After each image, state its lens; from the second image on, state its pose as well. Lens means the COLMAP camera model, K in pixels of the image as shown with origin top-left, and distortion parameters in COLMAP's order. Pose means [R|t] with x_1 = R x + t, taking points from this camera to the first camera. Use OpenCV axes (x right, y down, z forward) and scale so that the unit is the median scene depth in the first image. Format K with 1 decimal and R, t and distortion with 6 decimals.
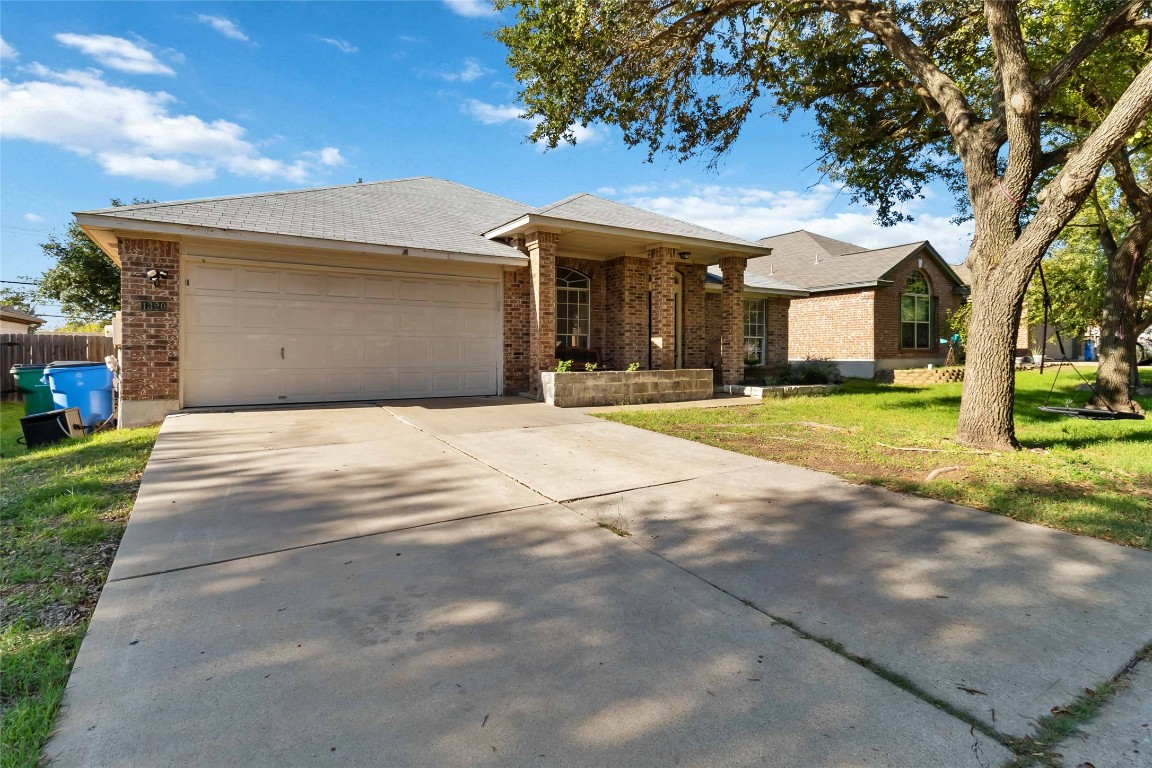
lens RADIAL K [[592.8, 0, 577.0], [0, 592.8, 376.0], [0, 0, 1]] dist [-0.004391, -0.000114]
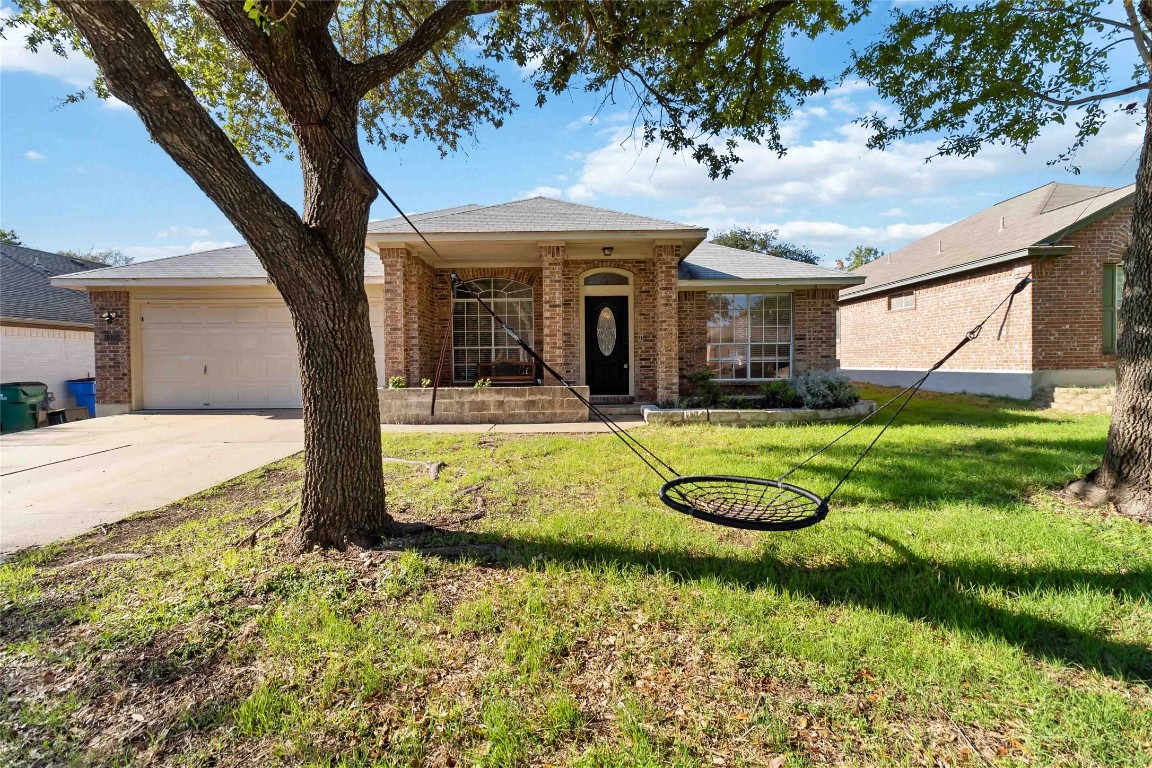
lens RADIAL K [[541.3, 0, 576.9], [0, 541.3, 379.5], [0, 0, 1]] dist [0.003609, -0.000262]
pose [[0.836163, 0.011467, -0.548361, 0.613113], [-0.010741, 0.999932, 0.004532, -0.023573], [0.548376, 0.002100, 0.836229, 0.345384]]
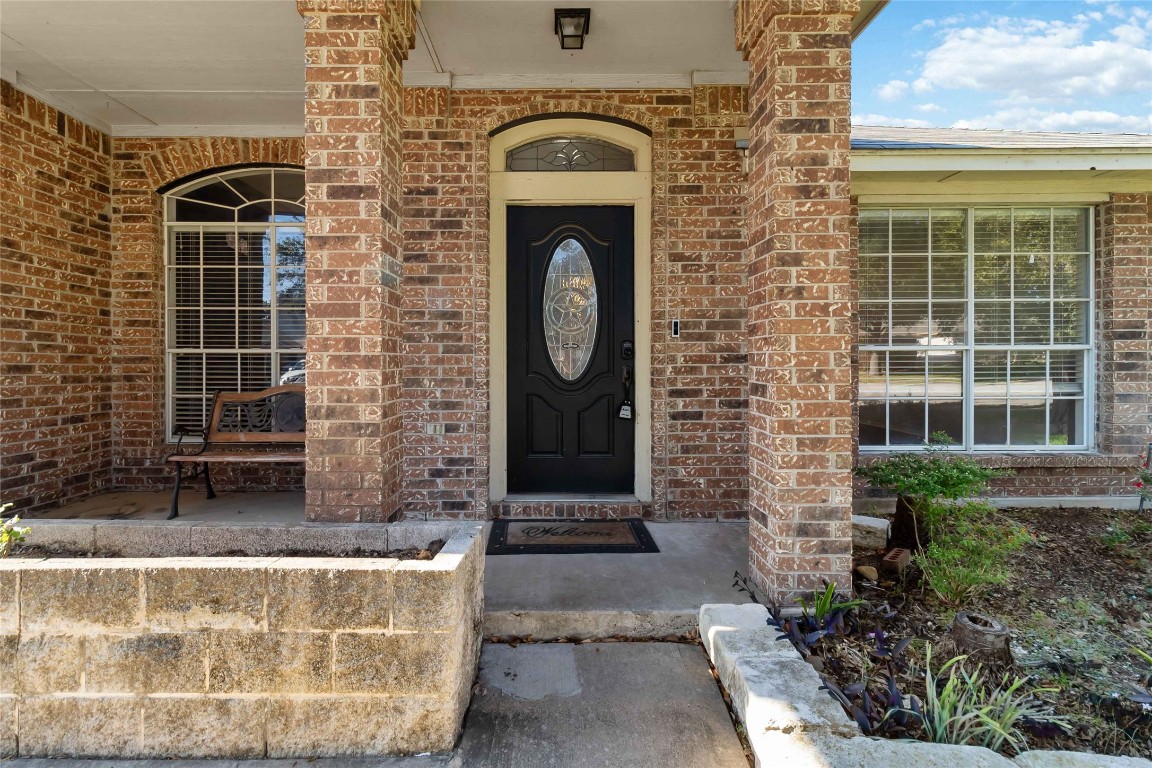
lens RADIAL K [[541.3, 0, 560.4], [0, 541.3, 361.5], [0, 0, 1]] dist [0.003609, -0.000262]
pose [[0.840717, 0.004469, -0.541457, 0.322410], [-0.019676, 0.999558, -0.022301, -0.062906], [0.541118, 0.029402, 0.840433, 0.863435]]
